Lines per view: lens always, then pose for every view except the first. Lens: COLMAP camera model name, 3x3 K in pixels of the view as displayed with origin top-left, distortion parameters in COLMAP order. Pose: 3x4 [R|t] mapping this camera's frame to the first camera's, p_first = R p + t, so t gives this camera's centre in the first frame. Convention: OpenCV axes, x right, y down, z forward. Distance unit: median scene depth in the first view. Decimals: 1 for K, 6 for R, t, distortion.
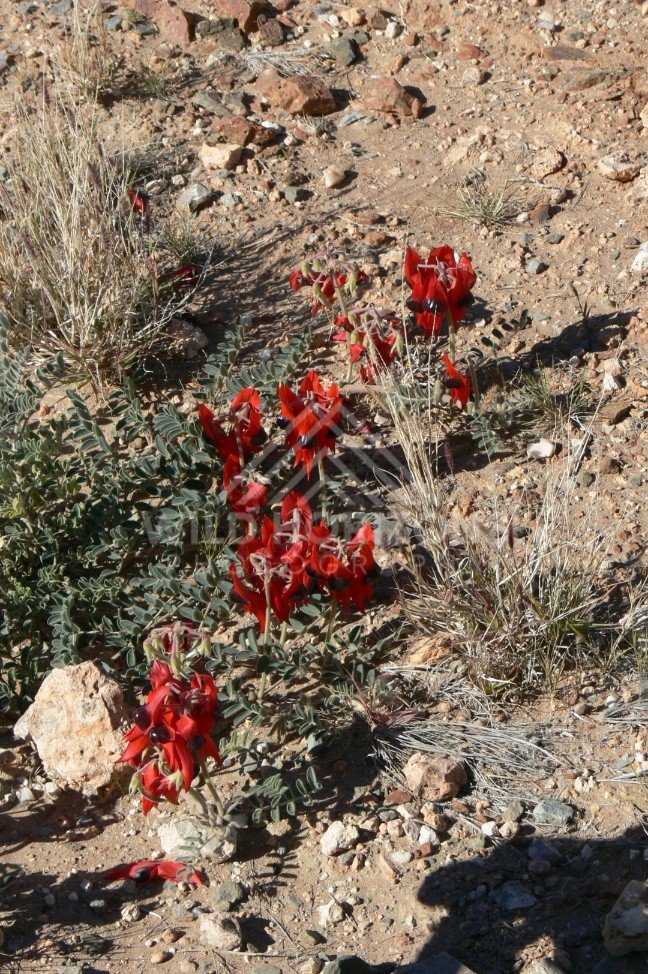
lens RADIAL K [[1450.5, 0, 324.0], [0, 1450.5, 487.0], [0, 0, 1]] dist [-0.011906, -0.031353]
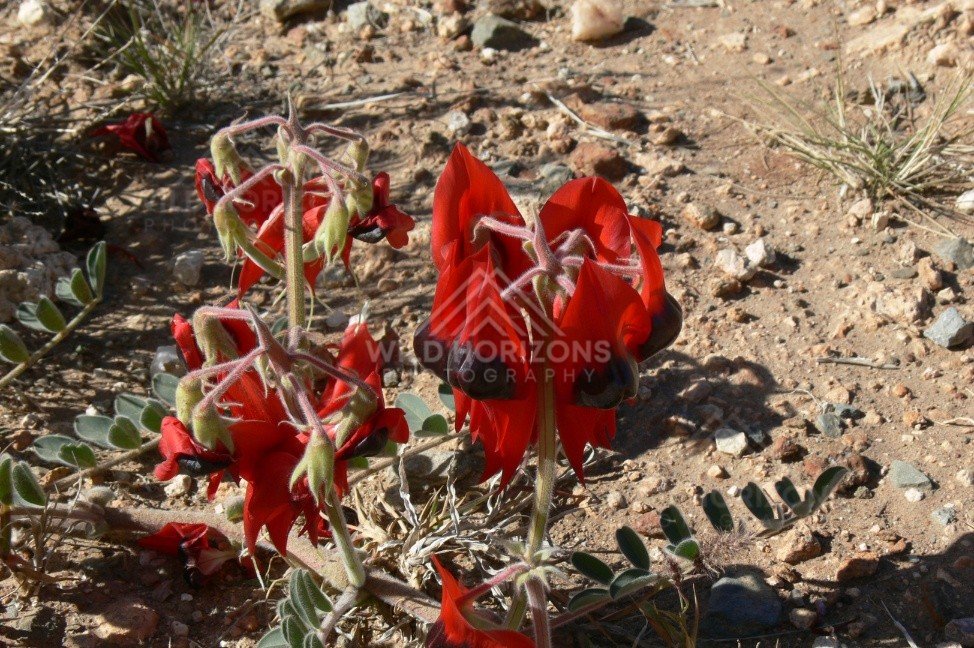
lens RADIAL K [[1450.5, 0, 487.0], [0, 1450.5, 324.0], [0, 0, 1]] dist [-0.011906, -0.031353]
pose [[0.930078, 0.268717, -0.250493, 0.127044], [-0.285707, 0.957734, -0.033413, -0.106716], [0.230927, 0.102644, 0.967542, 0.614779]]
